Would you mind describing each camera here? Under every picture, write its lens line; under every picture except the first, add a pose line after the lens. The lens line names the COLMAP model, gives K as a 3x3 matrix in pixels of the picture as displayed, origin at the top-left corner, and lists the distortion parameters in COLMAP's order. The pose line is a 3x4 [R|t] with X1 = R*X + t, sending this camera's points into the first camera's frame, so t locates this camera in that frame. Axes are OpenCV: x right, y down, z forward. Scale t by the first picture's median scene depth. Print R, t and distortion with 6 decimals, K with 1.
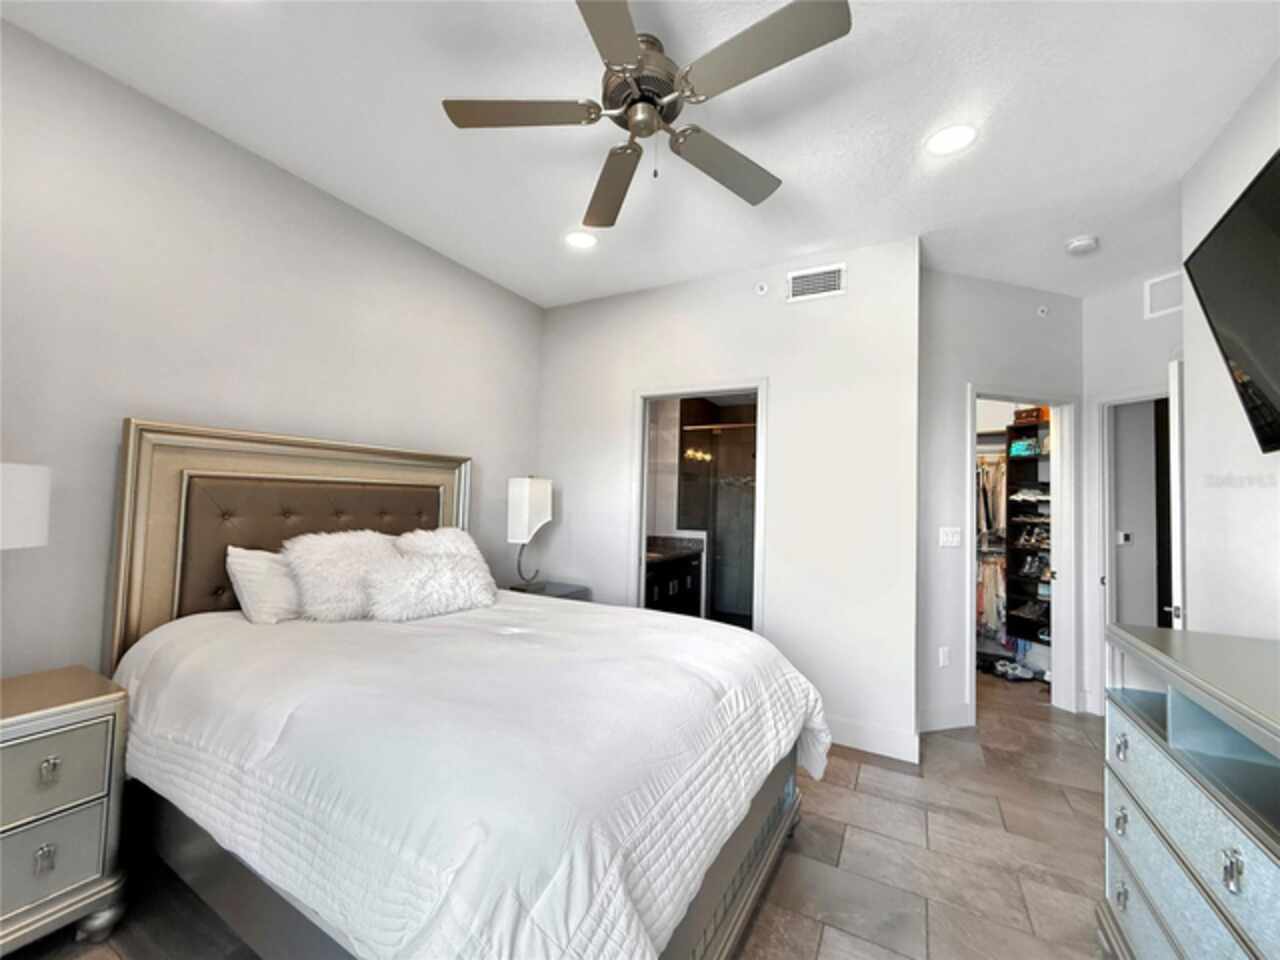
lens RADIAL K [[512.9, 0, 636.9], [0, 512.9, 474.1], [0, 0, 1]] dist [-0.001192, 0.000216]
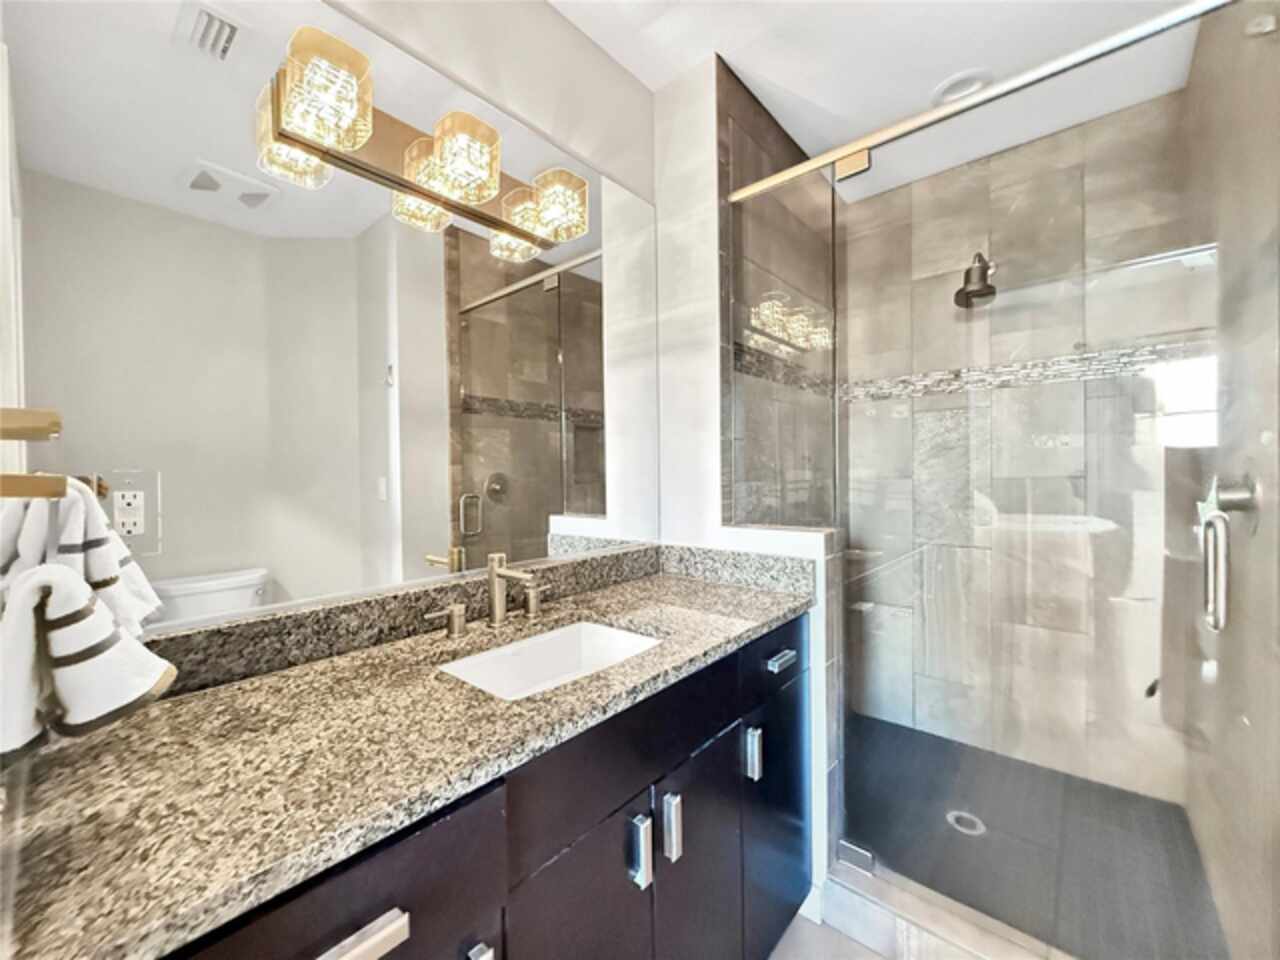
lens RADIAL K [[528.0, 0, 634.1], [0, 528.0, 491.0], [0, 0, 1]] dist [-0.005240, -0.000010]
pose [[0.976944, -0.048391, -0.207938, 0.080428], [0.063342, 0.995817, 0.065852, 0.053957], [0.203882, -0.077505, 0.975923, 0.586867]]
